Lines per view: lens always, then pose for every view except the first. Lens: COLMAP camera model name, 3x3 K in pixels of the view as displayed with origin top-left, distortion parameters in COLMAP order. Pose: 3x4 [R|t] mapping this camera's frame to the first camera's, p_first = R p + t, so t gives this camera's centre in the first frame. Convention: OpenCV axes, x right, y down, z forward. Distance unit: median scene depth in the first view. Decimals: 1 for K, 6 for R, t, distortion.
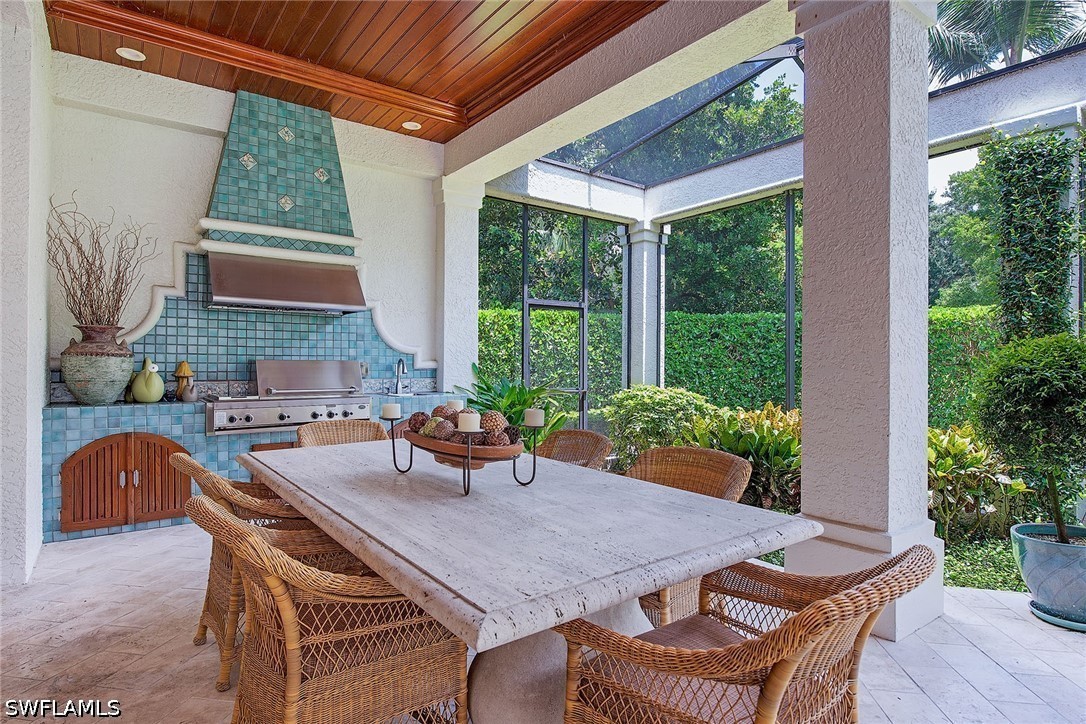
lens RADIAL K [[581.2, 0, 541.0], [0, 581.2, 364.9], [0, 0, 1]] dist [-0.005200, -0.003799]
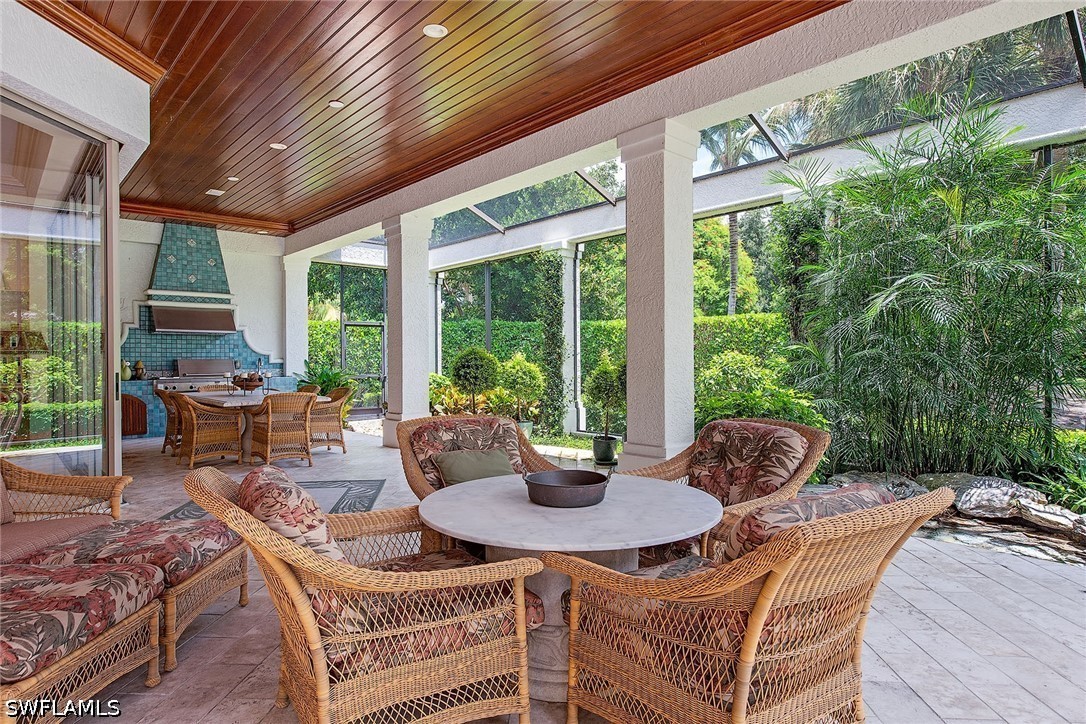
lens RADIAL K [[622.3, 0, 546.0], [0, 622.3, 364.6], [0, 0, 1]] dist [-0.002629, -0.000826]
pose [[0.995031, -0.012564, 0.098769, 0.509372], [0.012101, 0.999913, 0.005290, 0.012235], [-0.098827, -0.004068, 0.995096, -1.142853]]
